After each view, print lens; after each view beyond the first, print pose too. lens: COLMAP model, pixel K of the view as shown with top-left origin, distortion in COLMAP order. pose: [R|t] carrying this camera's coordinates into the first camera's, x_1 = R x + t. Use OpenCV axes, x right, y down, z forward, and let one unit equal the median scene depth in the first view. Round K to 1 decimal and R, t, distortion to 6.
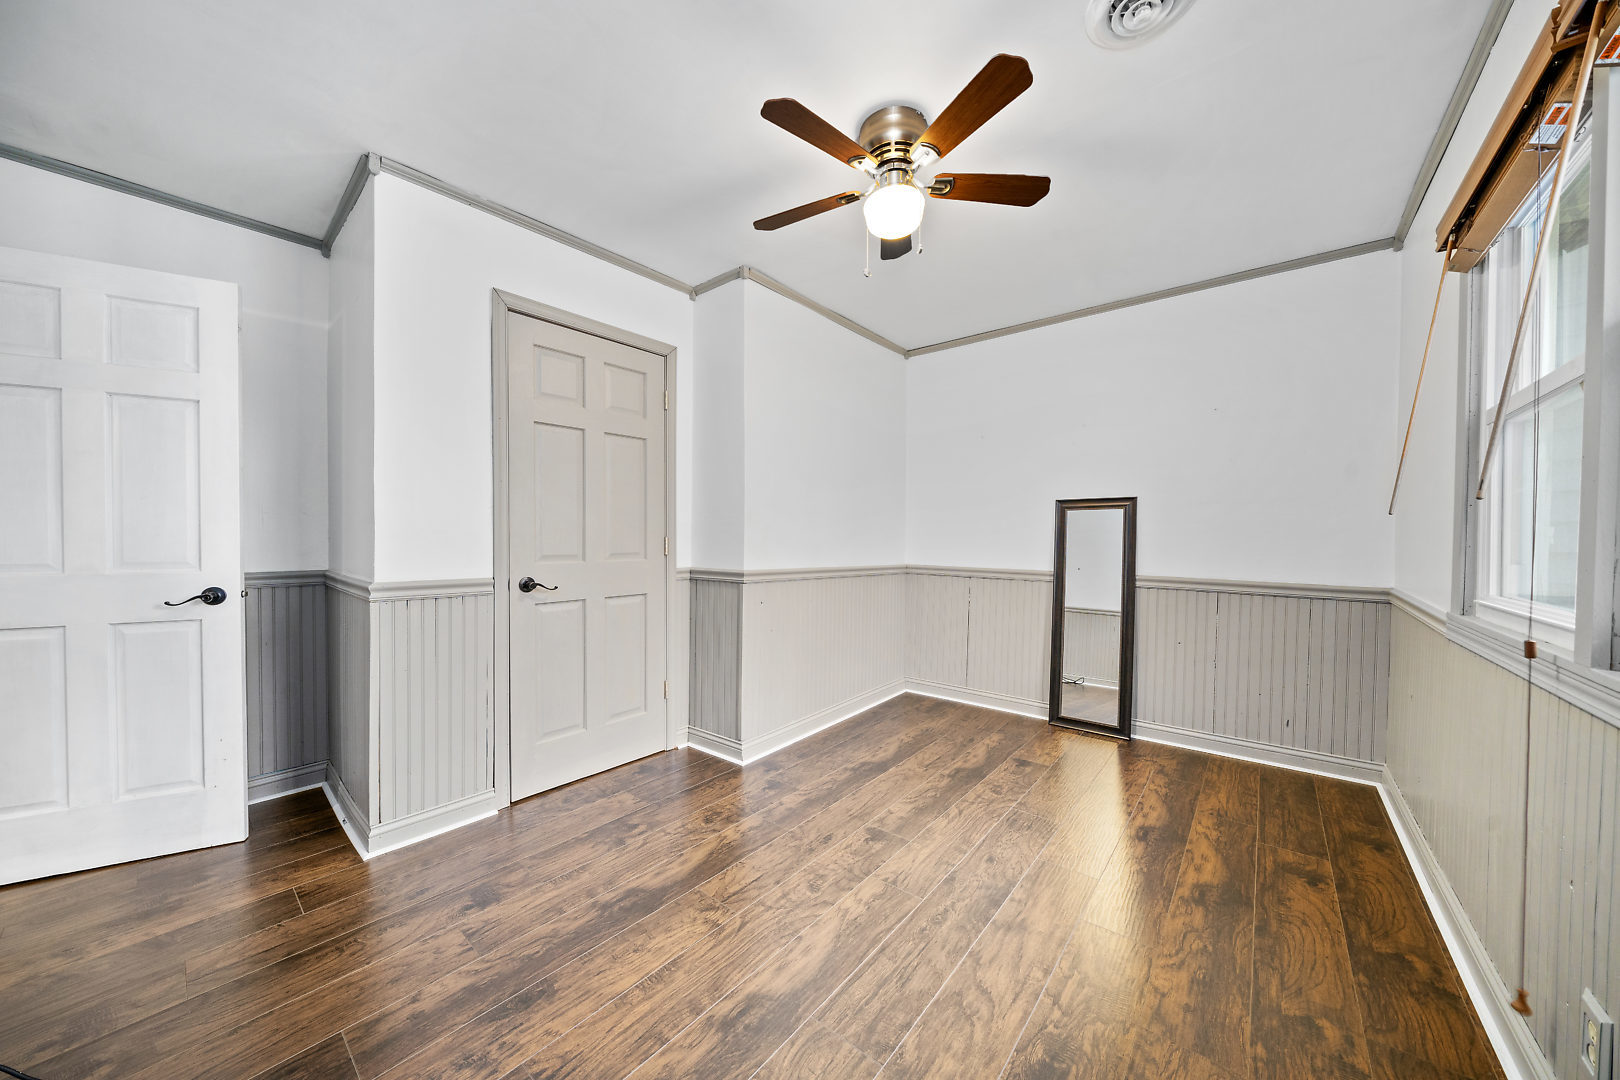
lens RADIAL K [[550.5, 0, 804.6], [0, 550.5, 548.3], [0, 0, 1]] dist [-0.006100, 0.000270]
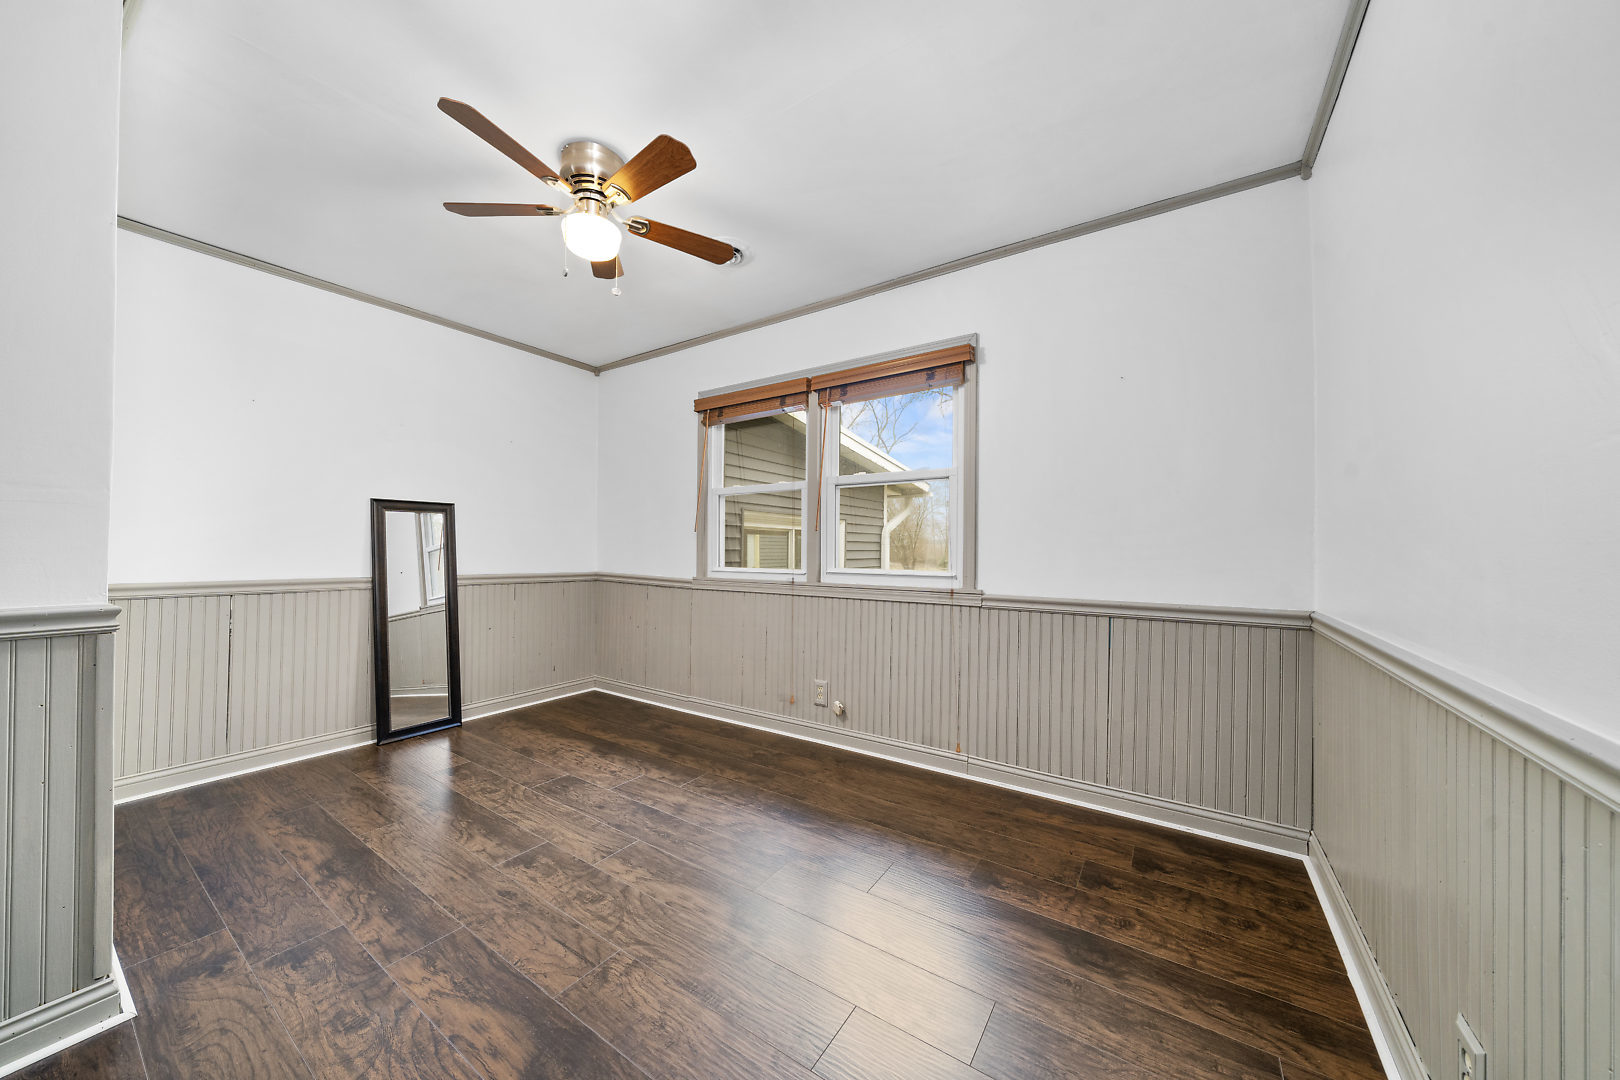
lens RADIAL K [[550.5, 0, 809.8], [0, 550.5, 542.5], [0, 0, 1]] dist [-0.006100, 0.000270]
pose [[-0.110339, 0.006085, 0.993875, -0.662411], [0.011062, 0.999927, -0.004894, -0.003434], [-0.993832, 0.010455, -0.110399, 0.483337]]
